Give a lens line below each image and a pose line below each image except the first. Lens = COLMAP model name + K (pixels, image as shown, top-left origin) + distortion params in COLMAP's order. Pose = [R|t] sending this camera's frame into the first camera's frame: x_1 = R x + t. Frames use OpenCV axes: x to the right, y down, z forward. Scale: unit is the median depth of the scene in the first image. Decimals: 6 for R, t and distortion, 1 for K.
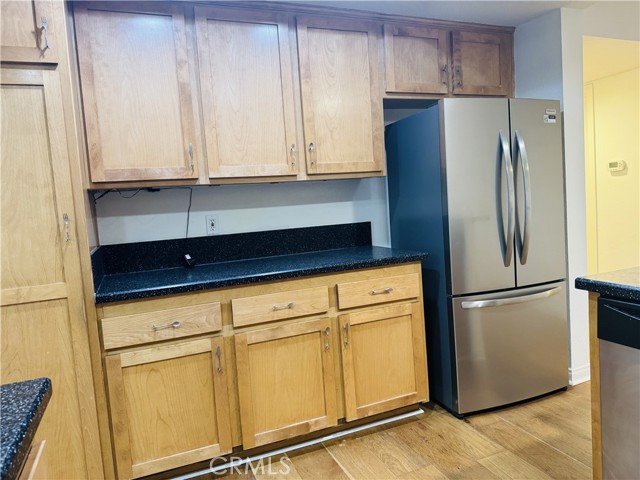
lens RADIAL K [[452.1, 0, 316.3], [0, 452.1, 237.9], [0, 0, 1]] dist [0.026517, -0.029131]
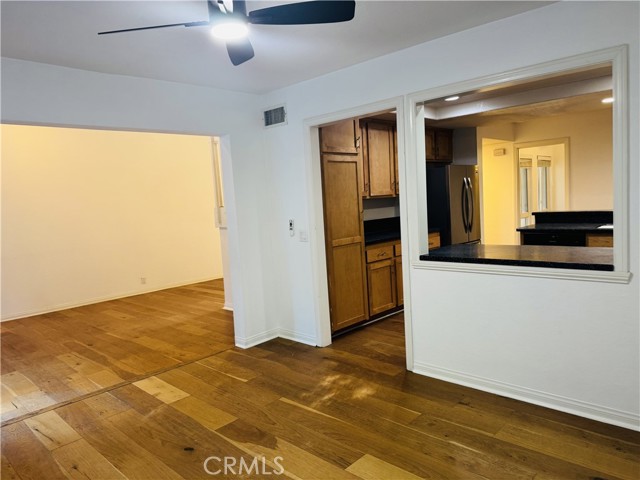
lens RADIAL K [[452.1, 0, 316.0], [0, 452.1, 239.2], [0, 0, 1]] dist [0.026517, -0.029131]
pose [[0.915040, -0.024302, 0.402631, -1.324574], [0.030313, 0.999504, -0.008563, 0.093675], [-0.402223, 0.020040, 0.915322, -0.930863]]
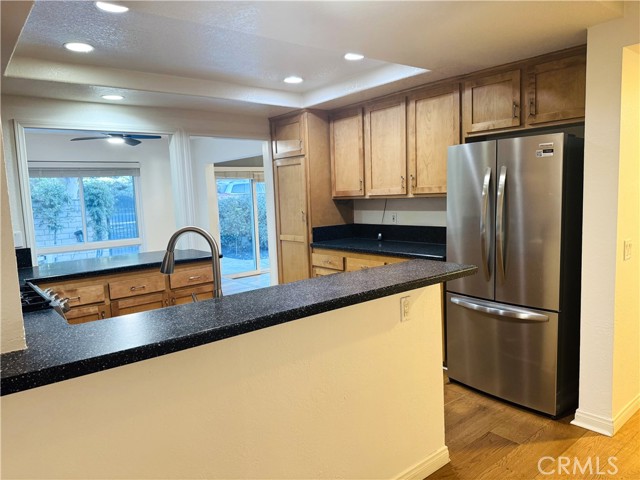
lens RADIAL K [[452.1, 0, 314.5], [0, 452.1, 239.8], [0, 0, 1]] dist [0.026517, -0.029131]
pose [[0.283535, 0.154892, -0.946370, 1.435259], [-0.051785, 0.987902, 0.146175, -0.199262], [0.957563, 0.007562, 0.288126, 0.213020]]
